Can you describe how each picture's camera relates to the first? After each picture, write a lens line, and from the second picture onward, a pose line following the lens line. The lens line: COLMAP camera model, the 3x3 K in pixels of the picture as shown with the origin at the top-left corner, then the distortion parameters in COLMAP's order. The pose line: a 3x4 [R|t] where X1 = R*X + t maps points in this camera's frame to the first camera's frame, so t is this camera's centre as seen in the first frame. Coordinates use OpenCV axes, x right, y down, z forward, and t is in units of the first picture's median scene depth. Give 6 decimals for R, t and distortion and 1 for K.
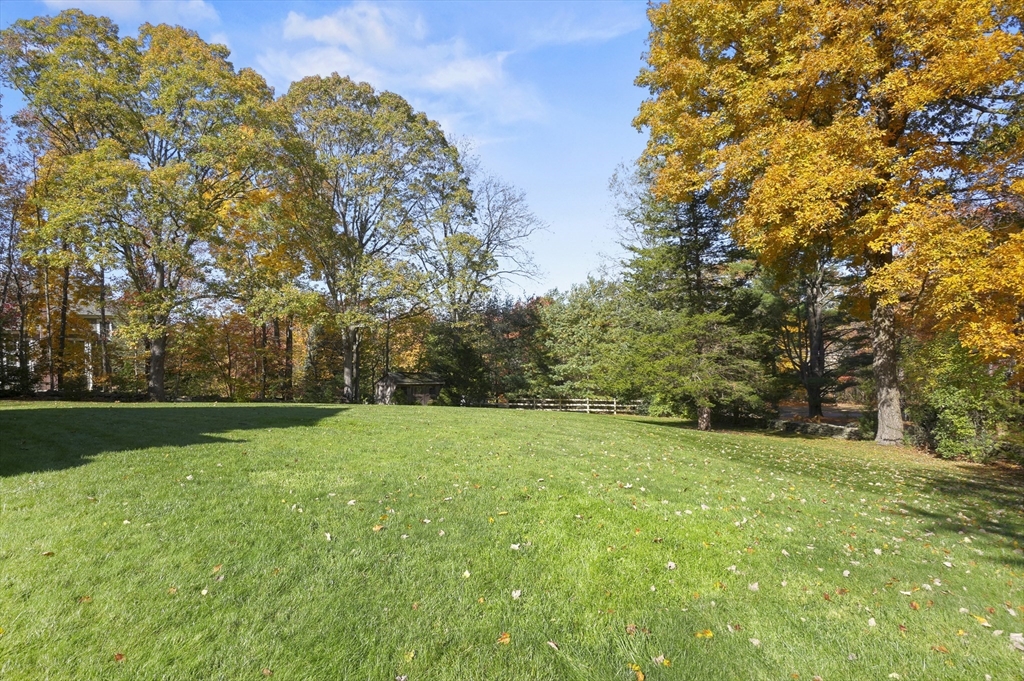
lens RADIAL K [[523.3, 0, 512.0], [0, 523.3, 340.5], [0, 0, 1]] dist [0.029874, -0.021078]
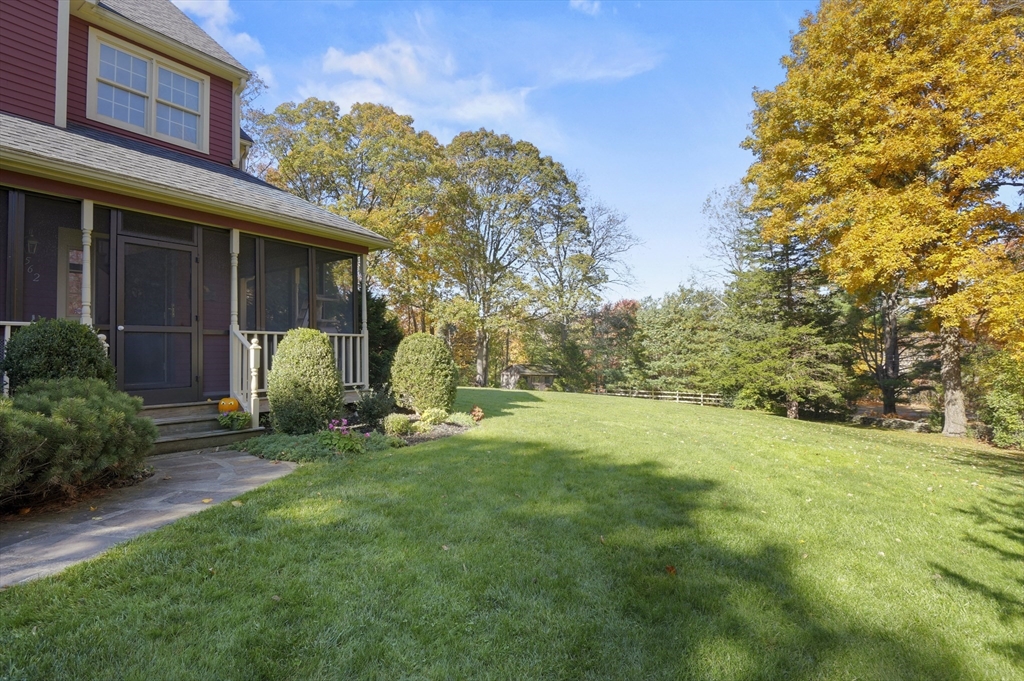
lens RADIAL K [[504.2, 0, 507.0], [0, 504.2, 326.9], [0, 0, 1]] dist [-0.002535, -0.000559]
pose [[0.991405, 0.019192, -0.129415, -0.141106], [-0.020597, 0.999742, -0.009525, -0.021287], [0.129199, 0.012109, 0.991545, -0.246775]]
